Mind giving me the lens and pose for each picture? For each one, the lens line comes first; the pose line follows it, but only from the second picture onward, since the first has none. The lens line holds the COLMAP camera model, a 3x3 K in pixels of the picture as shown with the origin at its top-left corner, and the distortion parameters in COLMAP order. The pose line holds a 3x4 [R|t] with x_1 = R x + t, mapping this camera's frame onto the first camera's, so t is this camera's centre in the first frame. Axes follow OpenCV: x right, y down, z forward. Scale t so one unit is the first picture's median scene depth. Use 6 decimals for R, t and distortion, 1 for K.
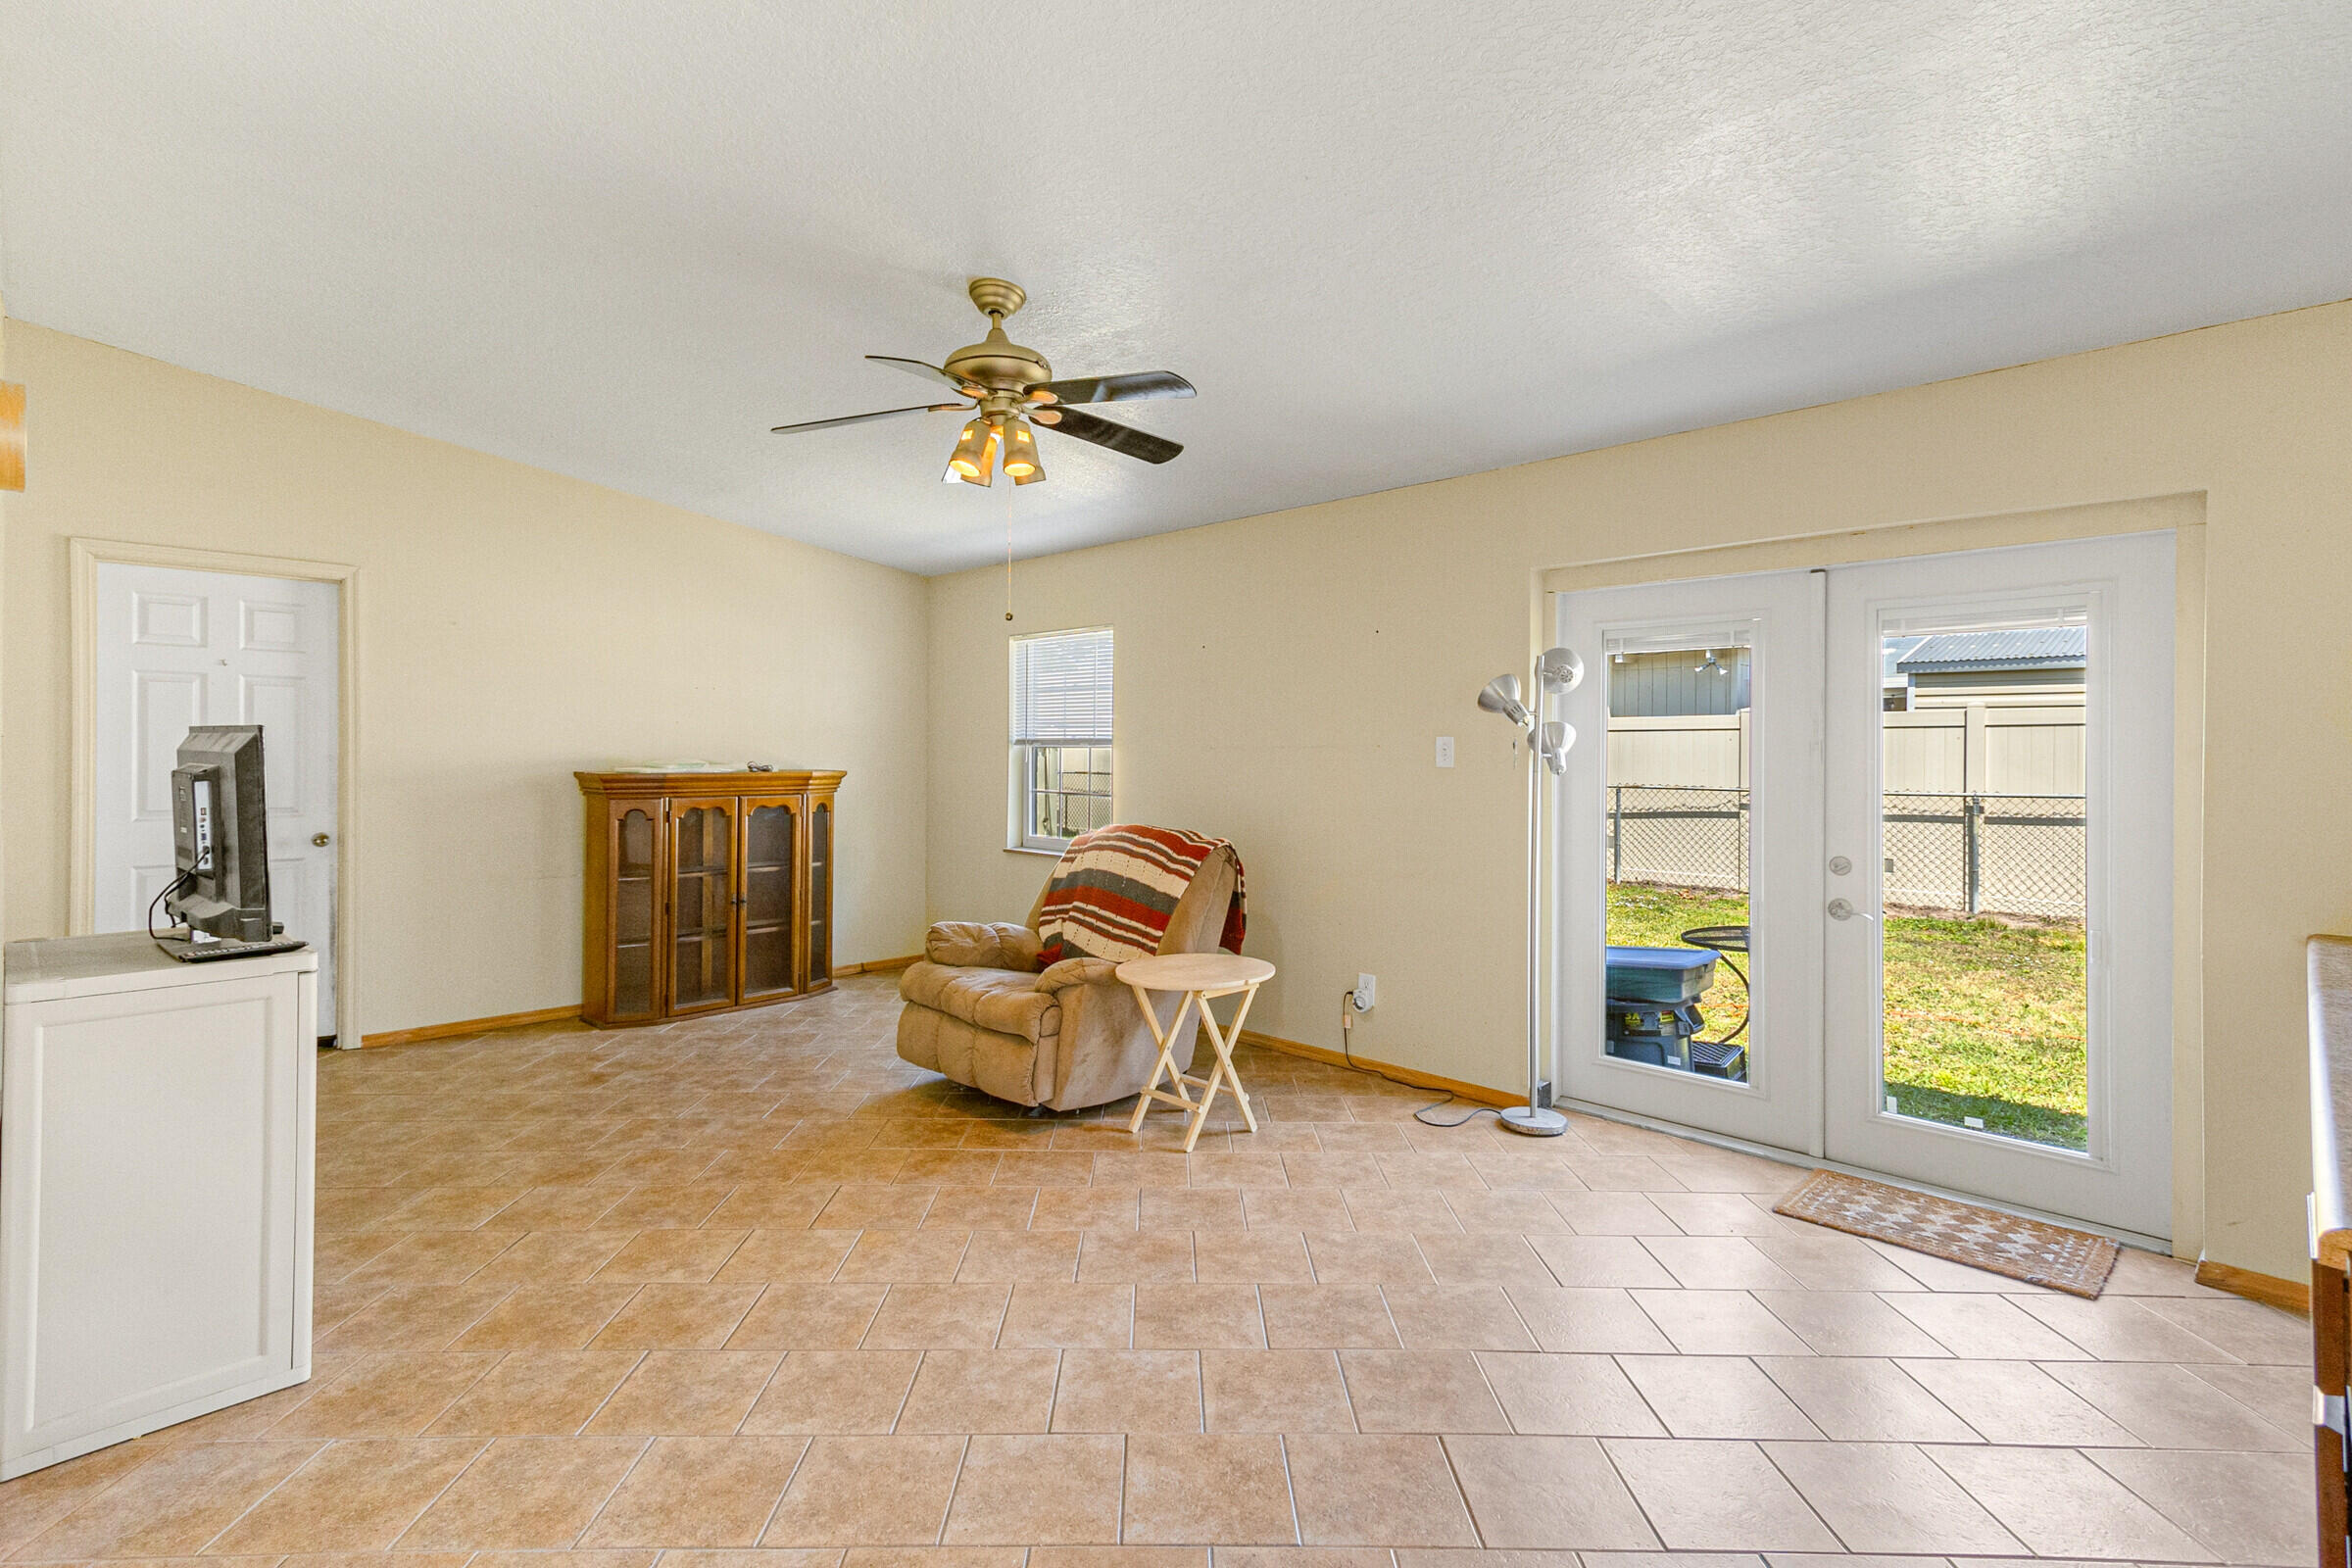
lens RADIAL K [[1108.1, 0, 1148.4], [0, 1108.1, 755.5], [0, 0, 1]] dist [0.031852, -0.000765]
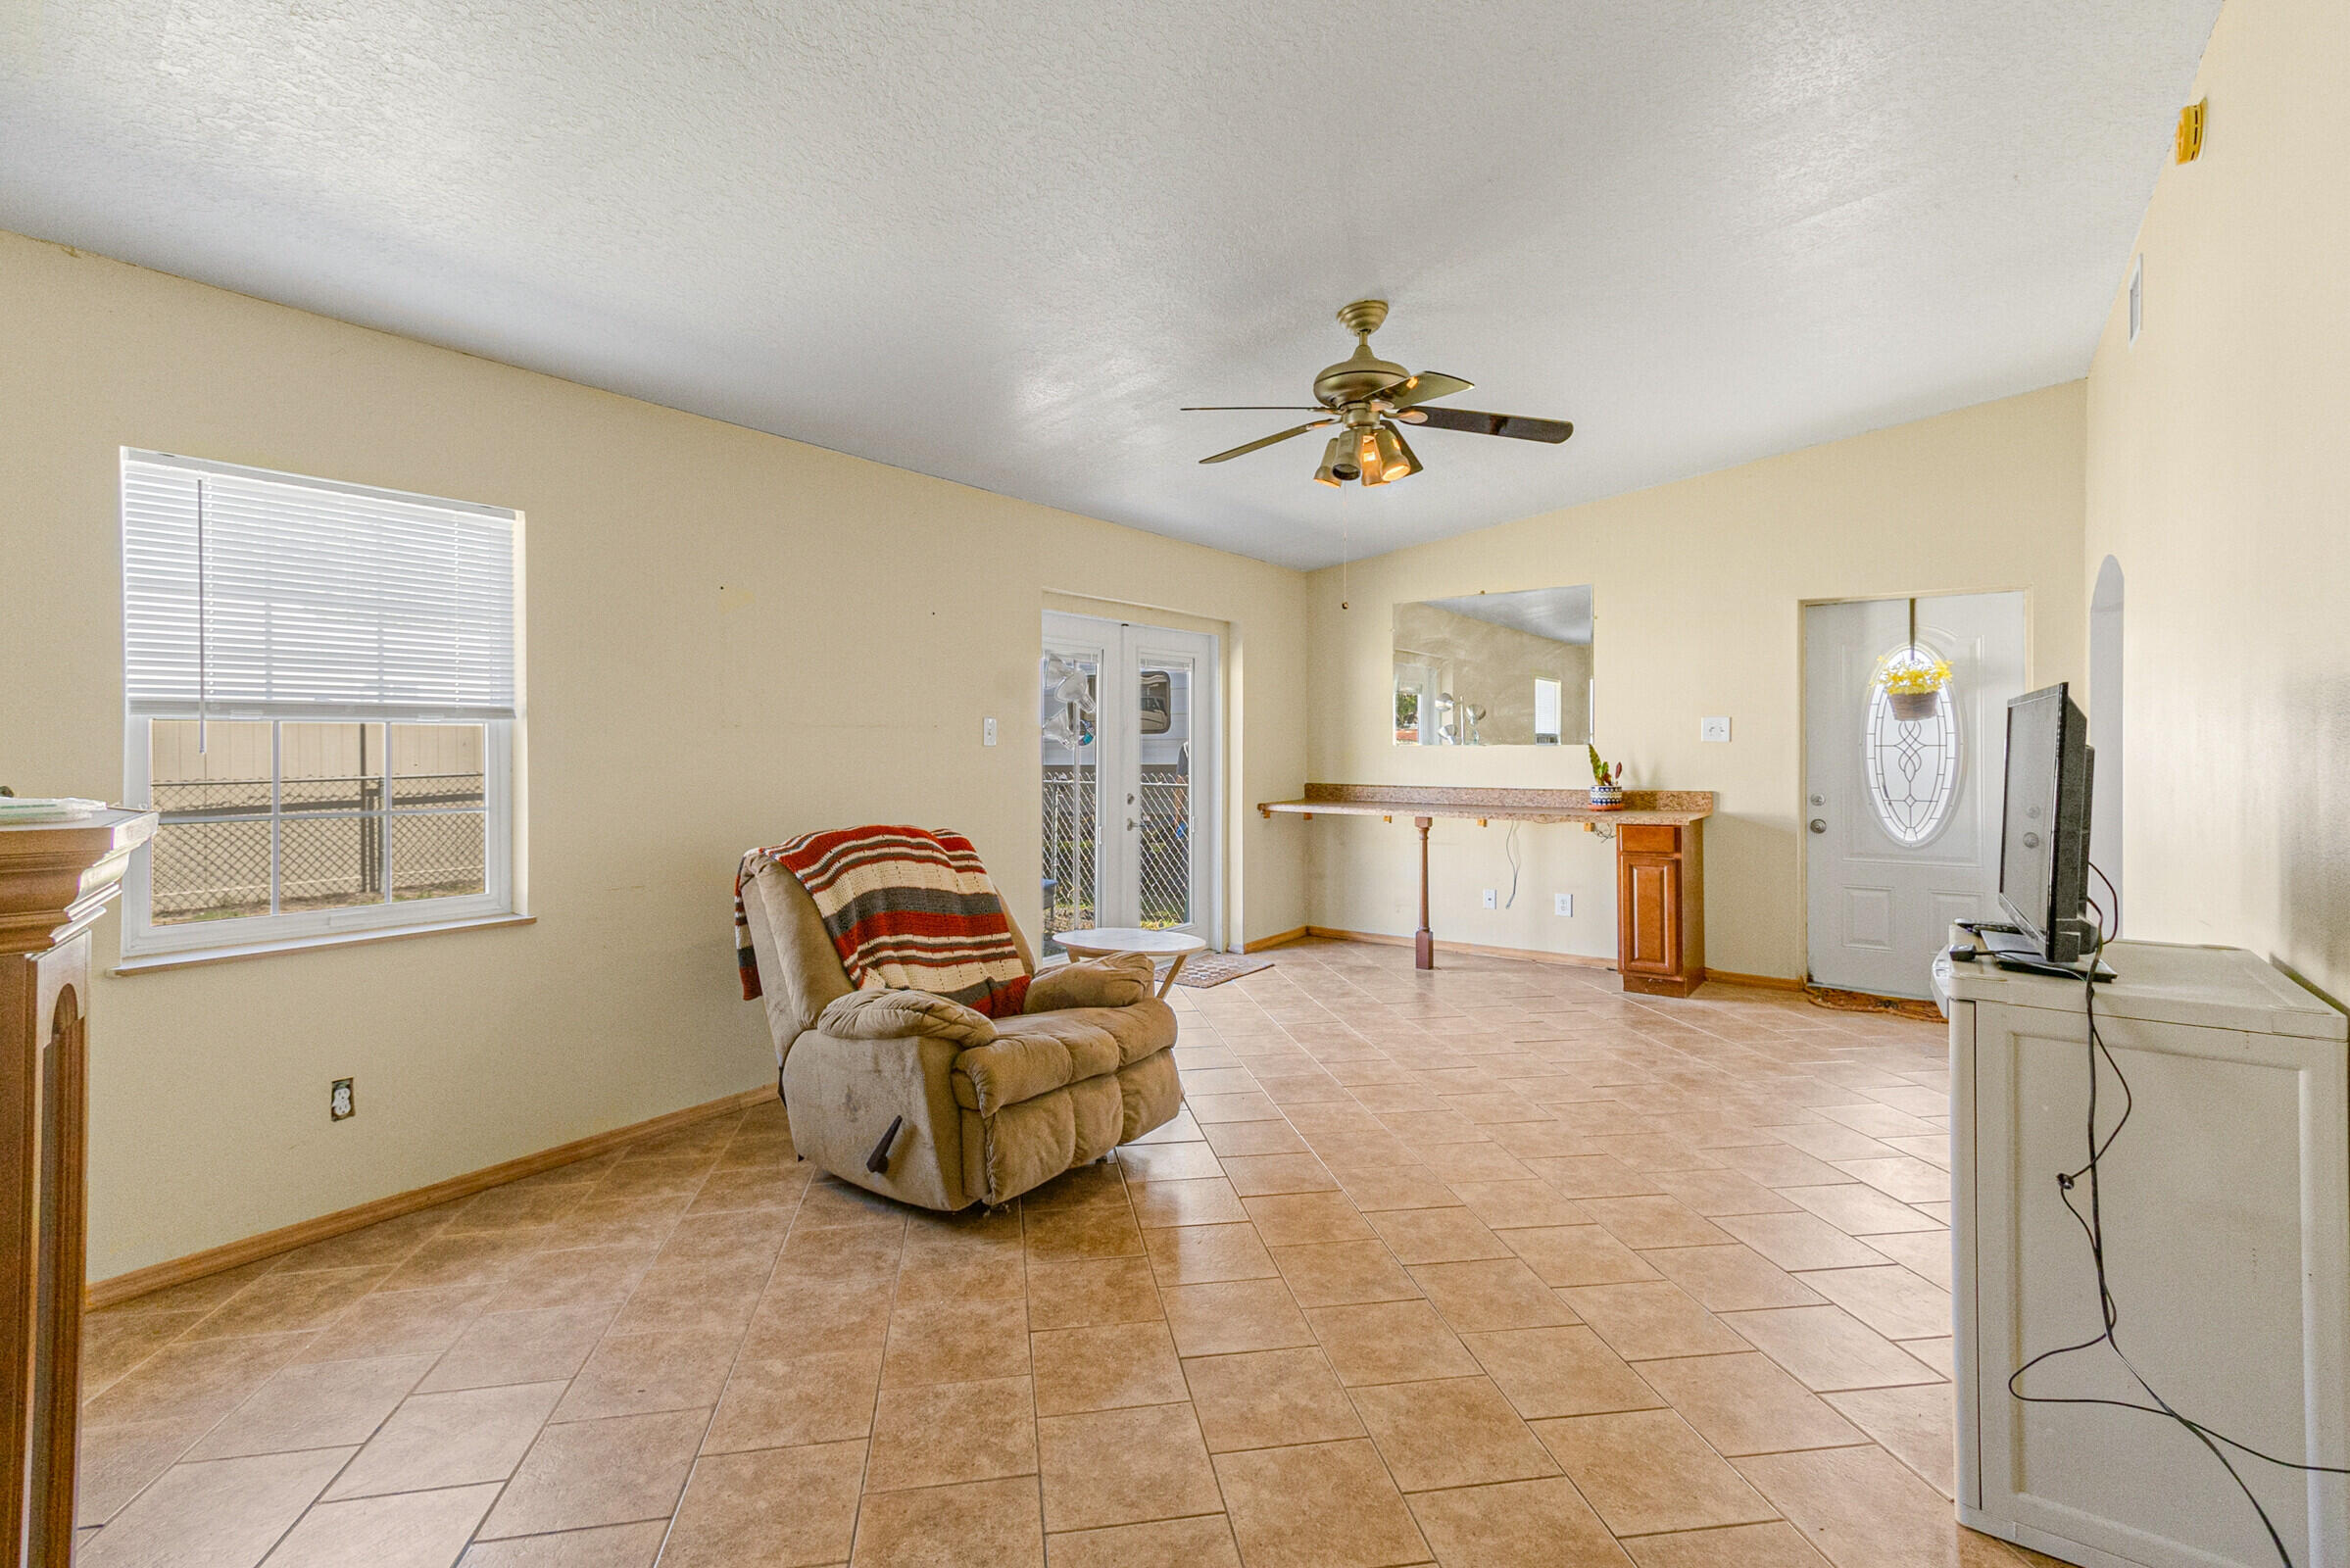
lens RADIAL K [[1107.2, 0, 1163.1], [0, 1107.2, 751.8], [0, 0, 1]] dist [0.031852, -0.000765]
pose [[-0.173506, -0.012039, 0.984759, -0.952803], [0.005495, 0.999898, 0.013193, 0.002931], [-0.984818, 0.007701, -0.173422, 1.110026]]
